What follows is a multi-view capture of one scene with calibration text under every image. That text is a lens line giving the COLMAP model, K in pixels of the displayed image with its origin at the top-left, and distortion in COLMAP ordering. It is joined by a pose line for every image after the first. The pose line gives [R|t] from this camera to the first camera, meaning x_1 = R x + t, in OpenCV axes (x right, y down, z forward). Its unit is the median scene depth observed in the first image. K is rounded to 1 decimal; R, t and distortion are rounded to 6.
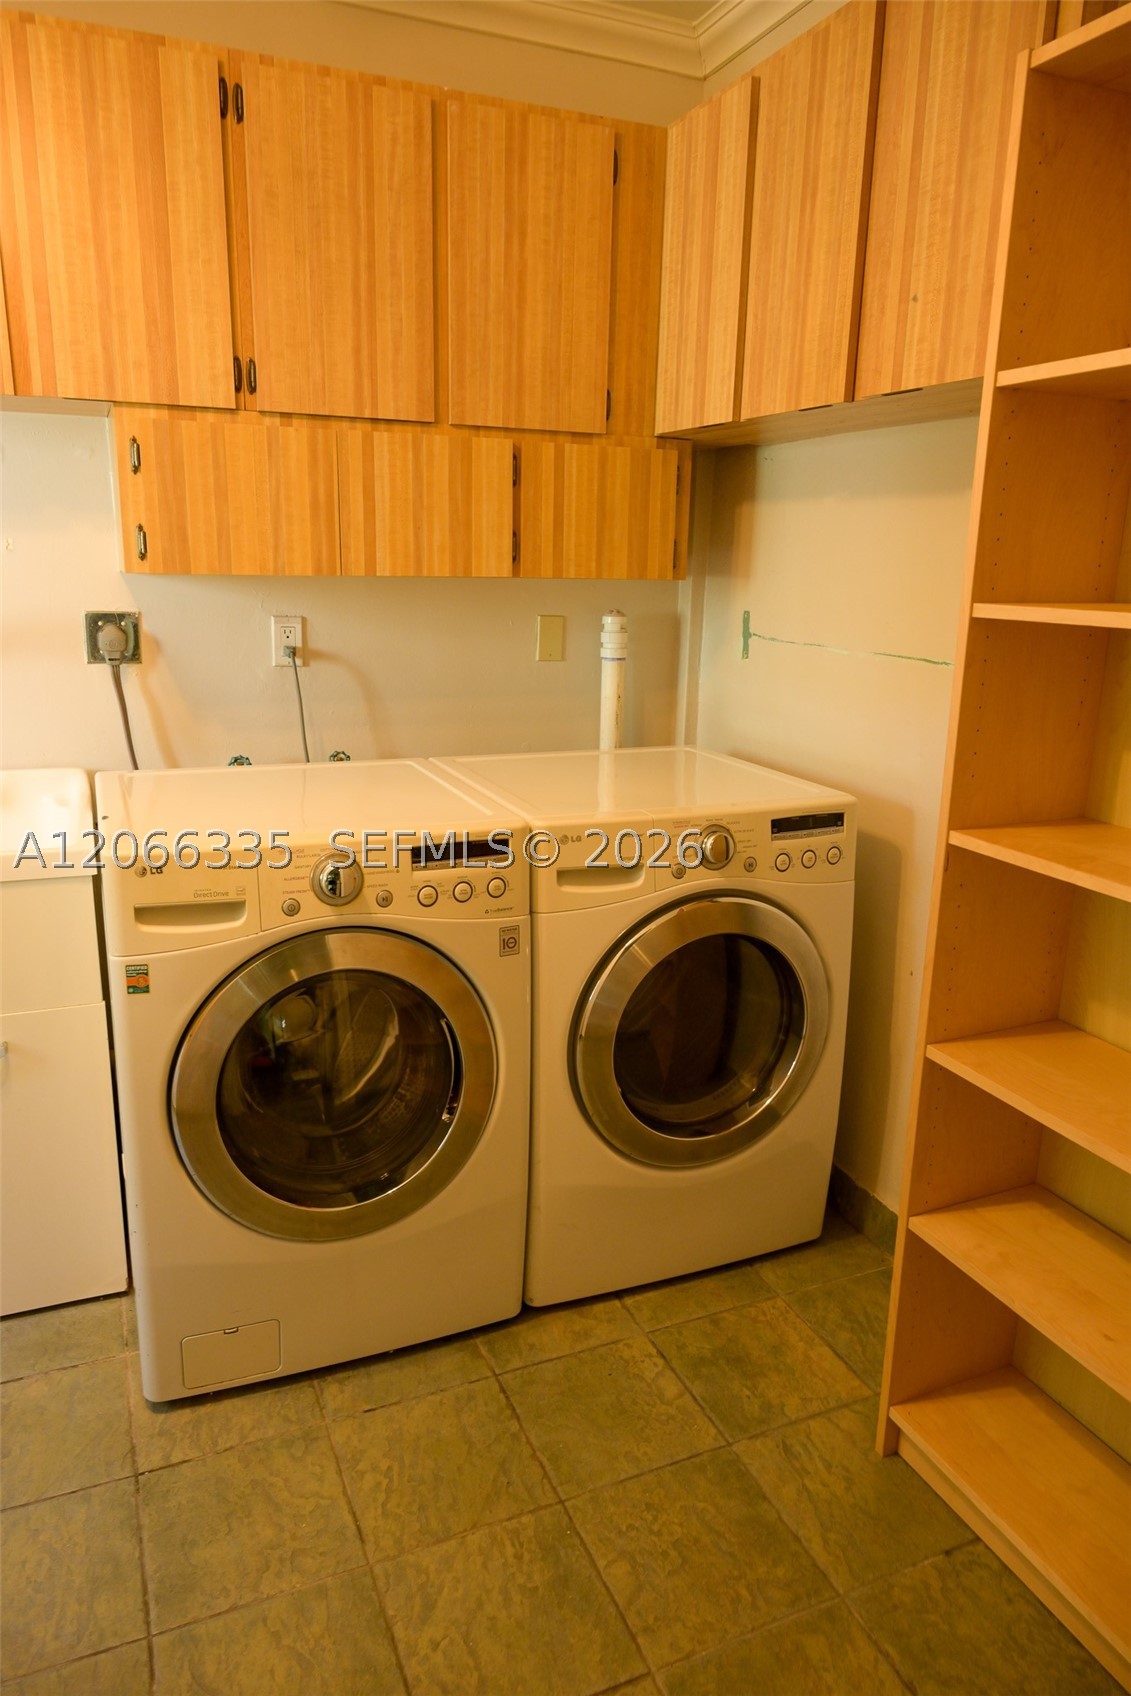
lens RADIAL K [[1136.3, 0, 567.0], [0, 1136.3, 848.7], [0, 0, 1]] dist [-0.000968, -0.001312]
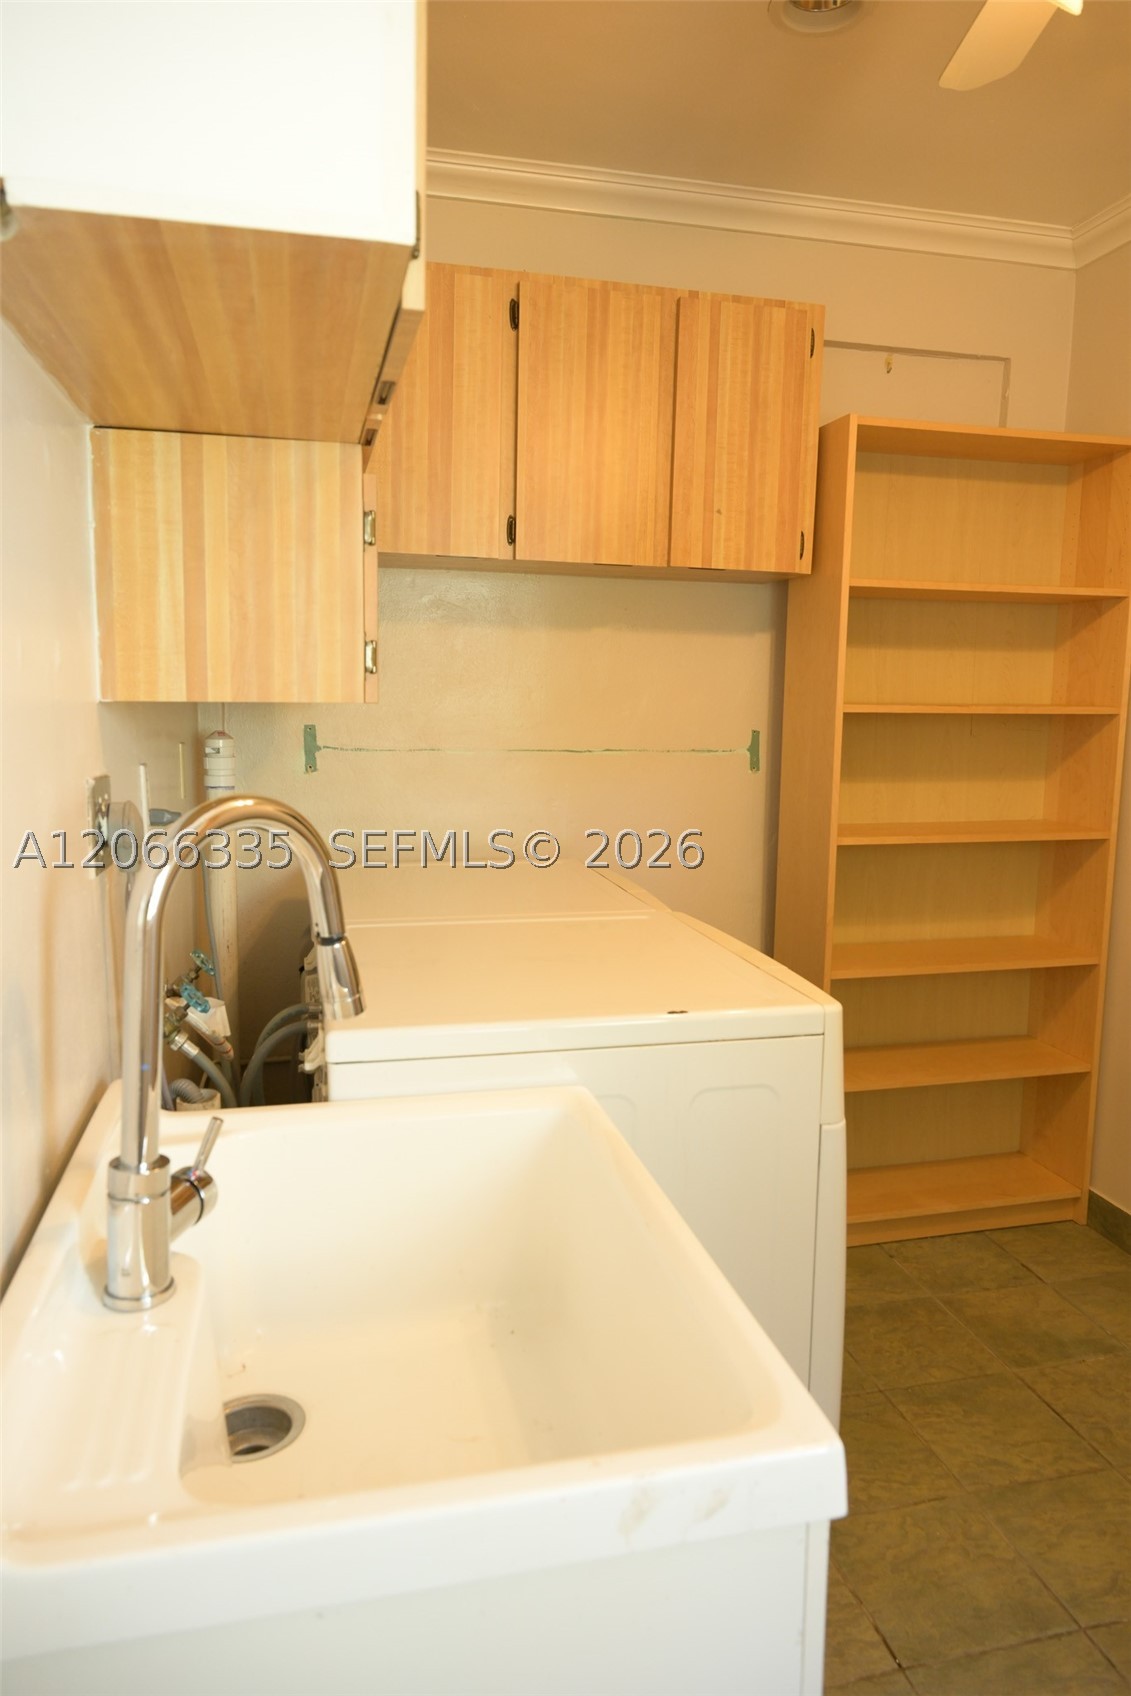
lens RADIAL K [[1141.2, 0, 564.1], [0, 1141.2, 840.5], [0, 0, 1]] dist [-0.001299, 0.000072]
pose [[0.161798, -0.147174, 0.975787, -1.084721], [0.234229, 0.966286, 0.106903, -0.226368], [-0.958623, 0.211261, 0.190815, 0.839540]]
